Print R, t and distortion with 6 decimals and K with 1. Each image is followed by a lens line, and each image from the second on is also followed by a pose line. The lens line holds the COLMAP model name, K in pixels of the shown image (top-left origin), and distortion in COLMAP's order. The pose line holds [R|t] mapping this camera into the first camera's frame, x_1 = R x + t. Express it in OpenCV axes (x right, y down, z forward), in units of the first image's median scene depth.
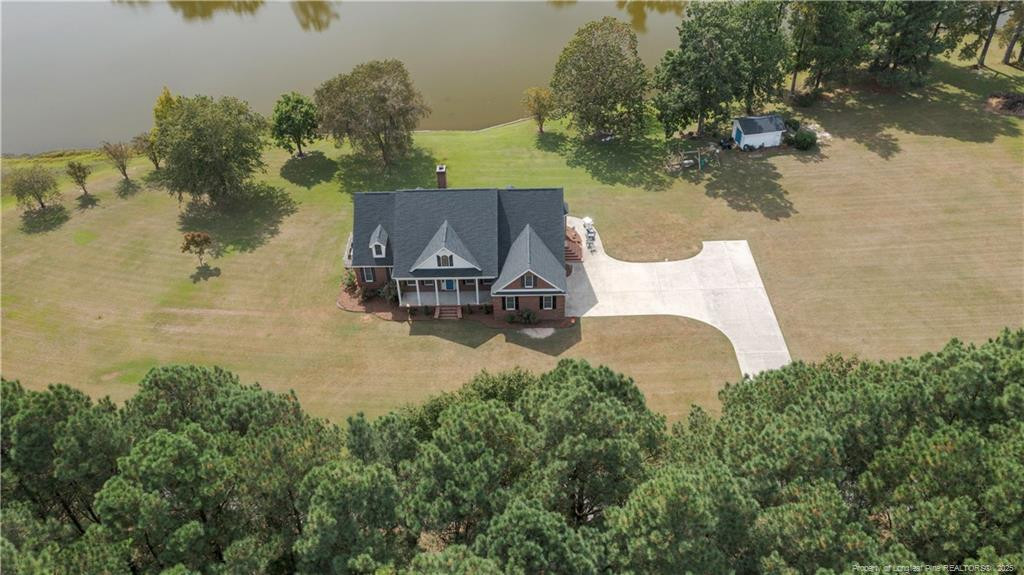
lens RADIAL K [[808.8, 0, 510.9], [0, 808.8, 283.8], [0, 0, 1]] dist [0.020868, 0.014448]
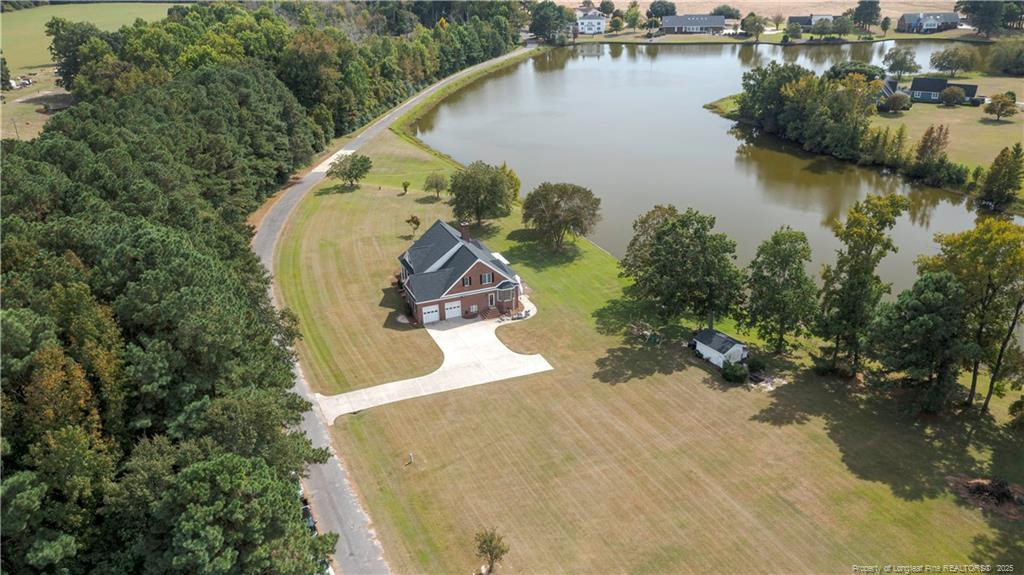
lens RADIAL K [[808.8, 0, 519.0], [0, 808.8, 285.6], [0, 0, 1]] dist [0.020868, 0.014448]
pose [[0.394137, 0.388784, -0.832769, 1.250437], [-0.580560, 0.807760, 0.102338, -0.251966], [0.712465, 0.443137, 0.544080, 0.246562]]
